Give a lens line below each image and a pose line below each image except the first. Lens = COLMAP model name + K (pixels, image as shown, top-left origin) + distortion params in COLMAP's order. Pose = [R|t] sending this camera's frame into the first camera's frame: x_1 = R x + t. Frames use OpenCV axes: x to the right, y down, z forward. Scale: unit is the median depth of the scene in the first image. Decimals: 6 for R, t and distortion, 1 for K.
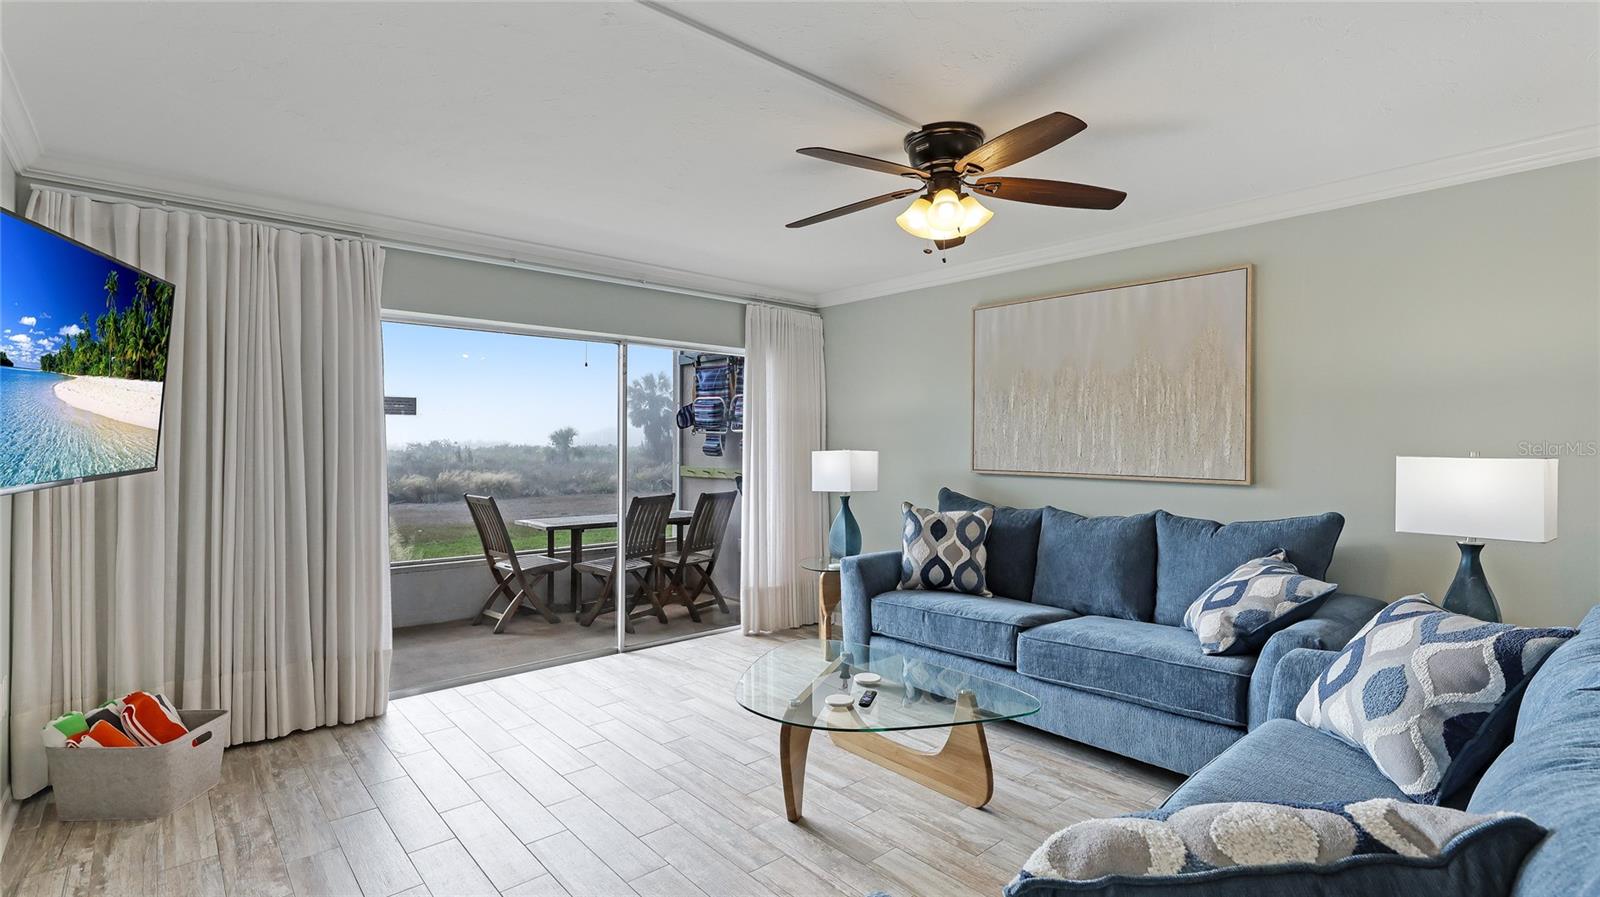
lens RADIAL K [[738.1, 0, 796.5], [0, 738.1, 444.9], [0, 0, 1]] dist [0.007407, -0.000311]
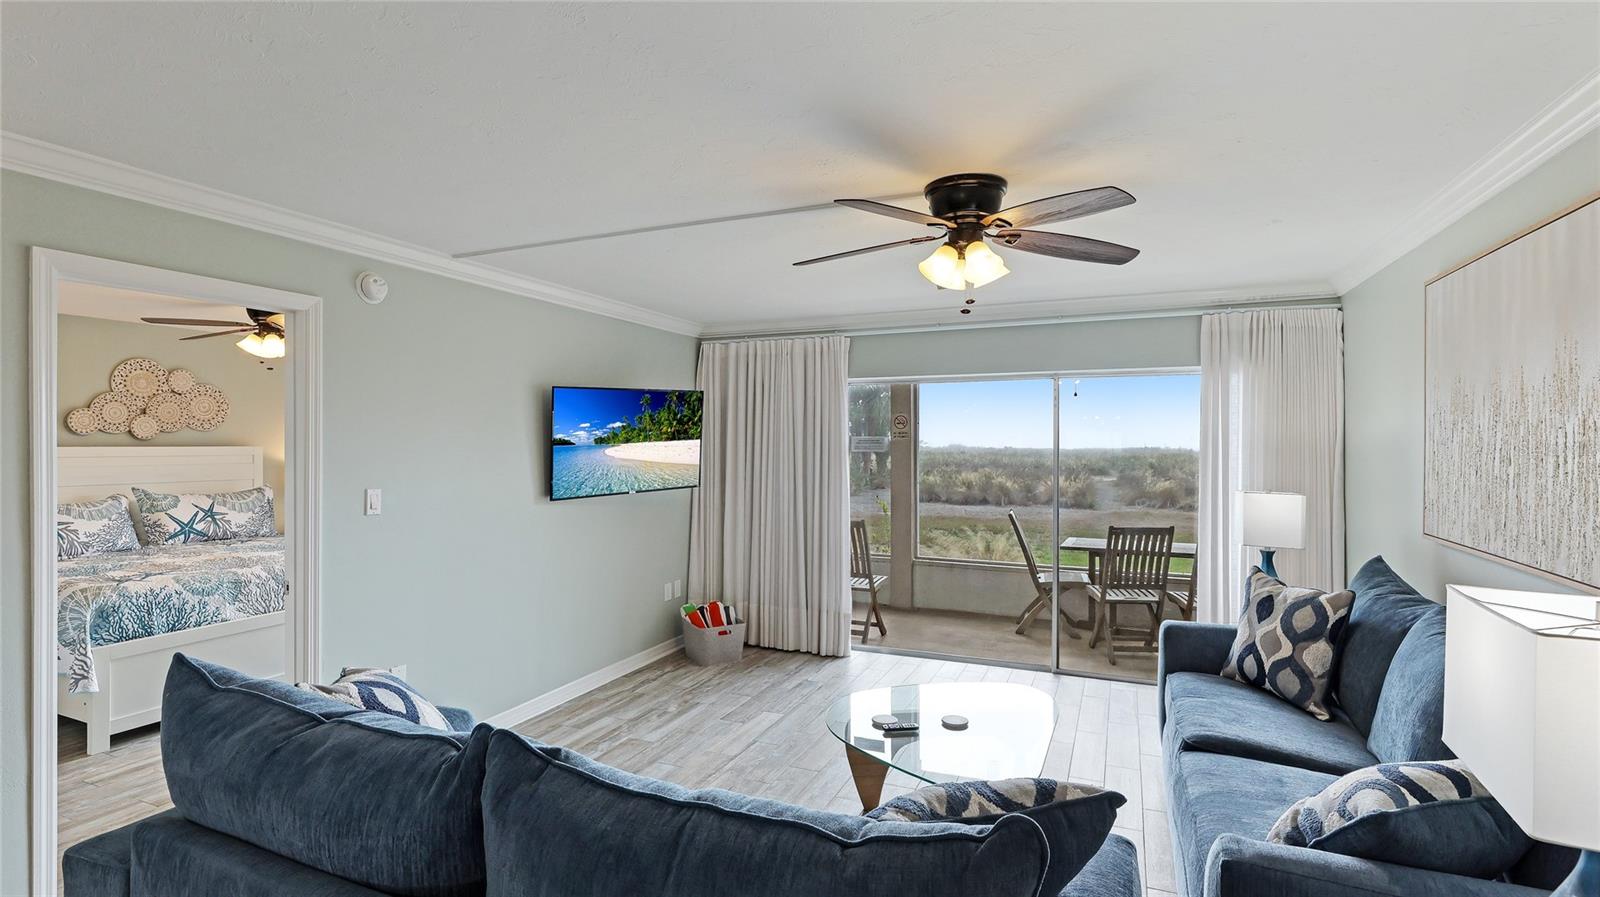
lens RADIAL K [[751.1, 0, 799.0], [0, 751.1, 443.8], [0, 0, 1]] dist [-0.002051, -0.000566]
pose [[0.427369, -0.002965, -0.904072, 0.784602], [-0.000206, 0.999994, -0.003377, -0.055213], [0.904077, 0.001630, 0.427366, 0.297729]]
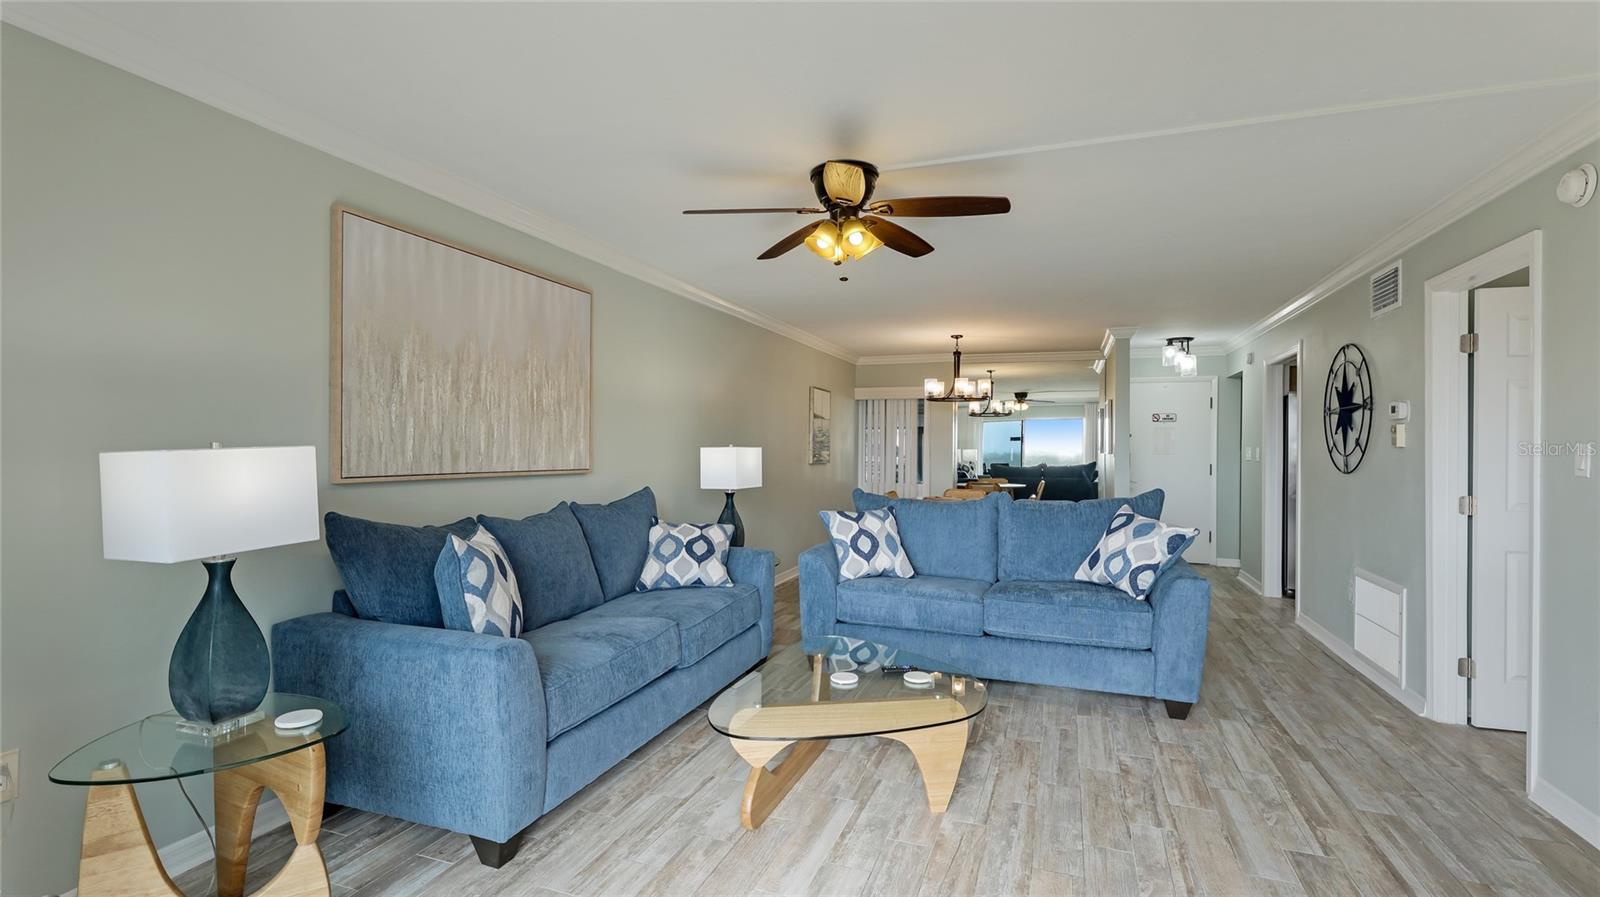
lens RADIAL K [[731.1, 0, 800.0], [0, 731.1, 446.1], [0, 0, 1]] dist [0.002897, 0.000121]
pose [[-0.481071, -0.004402, 0.876671, -0.600183], [-0.005805, 0.999981, 0.001836, 0.006031], [-0.876663, -0.004205, -0.481087, 1.258478]]
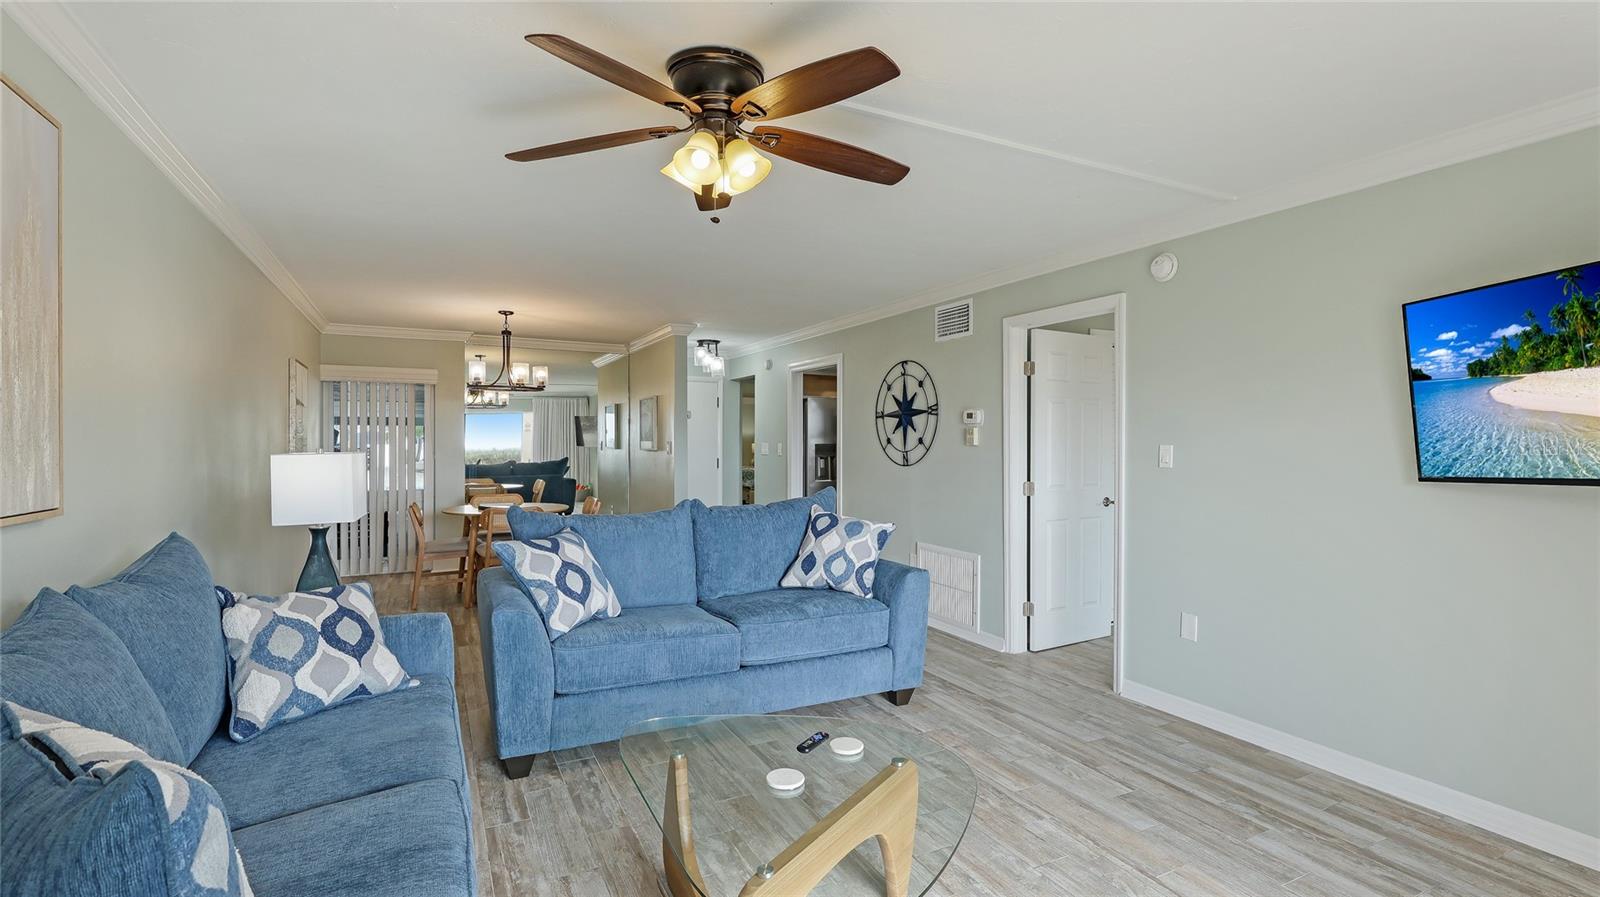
lens RADIAL K [[725.6, 0, 797.6], [0, 725.6, 446.2], [0, 0, 1]] dist [0.000494, -0.000308]
pose [[-0.969340, -0.006113, 0.245648, -0.069540], [-0.003928, 0.999948, 0.009386, -0.006173], [-0.245692, 0.008133, -0.969314, 1.378075]]
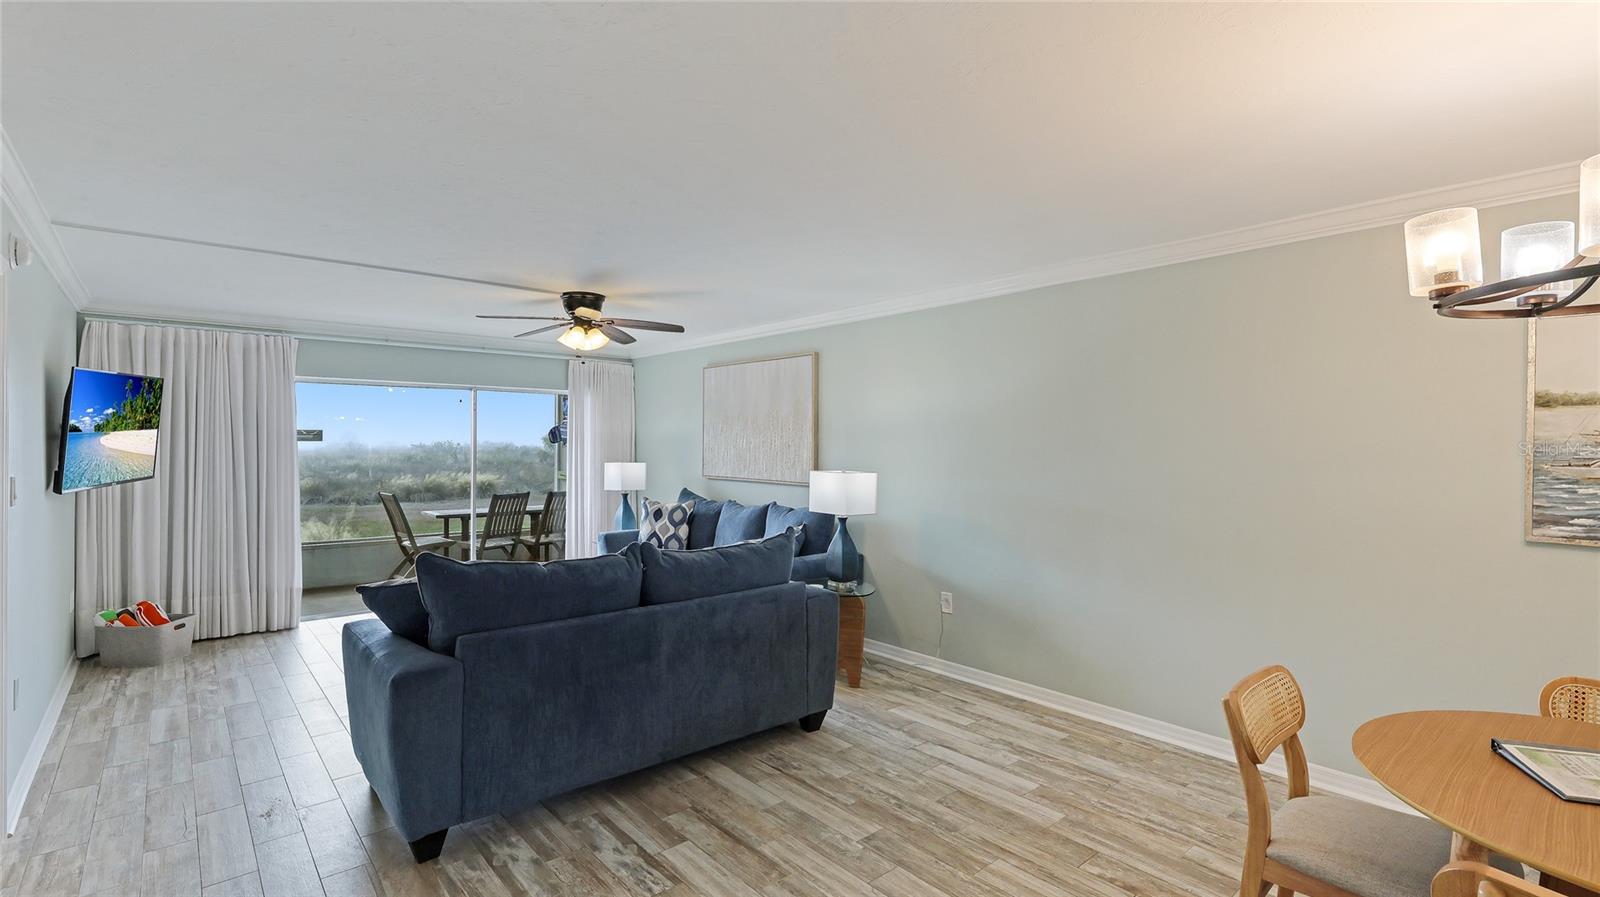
lens RADIAL K [[731.1, 0, 800.0], [0, 731.1, 446.1], [0, 0, 1]] dist [0.002897, 0.000121]
pose [[0.999979, -0.000335, -0.006439, 0.584056], [0.000343, 0.999999, 0.001299, -0.036872], [0.006438, -0.001302, 0.999978, -0.626354]]
